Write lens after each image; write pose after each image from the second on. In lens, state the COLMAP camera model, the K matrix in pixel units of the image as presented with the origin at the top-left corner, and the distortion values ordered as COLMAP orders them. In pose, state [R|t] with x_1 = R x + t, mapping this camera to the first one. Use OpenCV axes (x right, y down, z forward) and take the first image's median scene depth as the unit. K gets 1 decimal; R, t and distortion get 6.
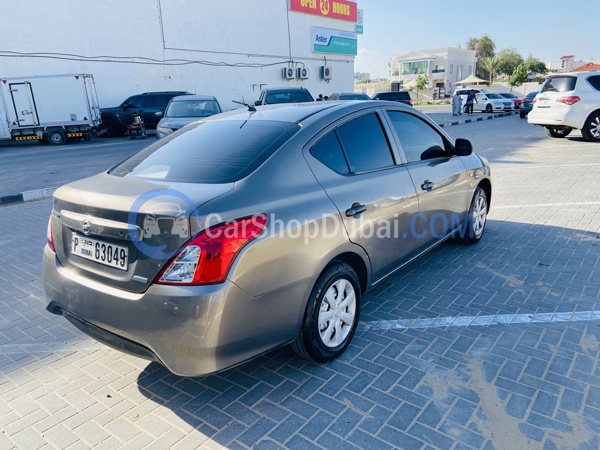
lens RADIAL K [[456.3, 0, 300.0], [0, 456.3, 225.0], [0, 0, 1]] dist [0.013503, -0.007387]
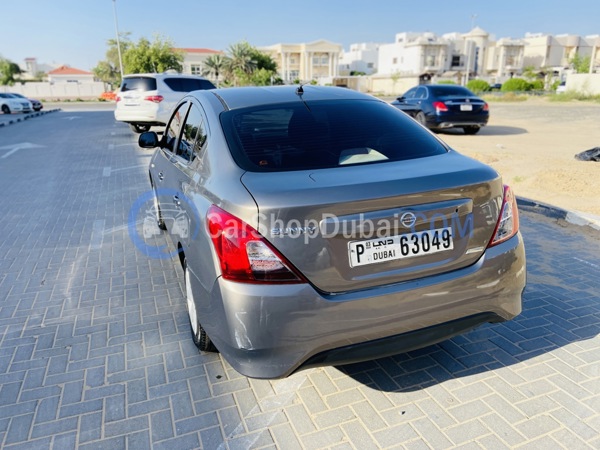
lens RADIAL K [[456.3, 0, 300.0], [0, 456.3, 225.0], [0, 0, 1]] dist [0.013503, -0.007387]
pose [[0.518910, -0.216144, 0.827052, -0.225043], [0.220290, 0.968640, 0.114933, -0.022297], [-0.825957, 0.122552, 0.550251, 0.123820]]
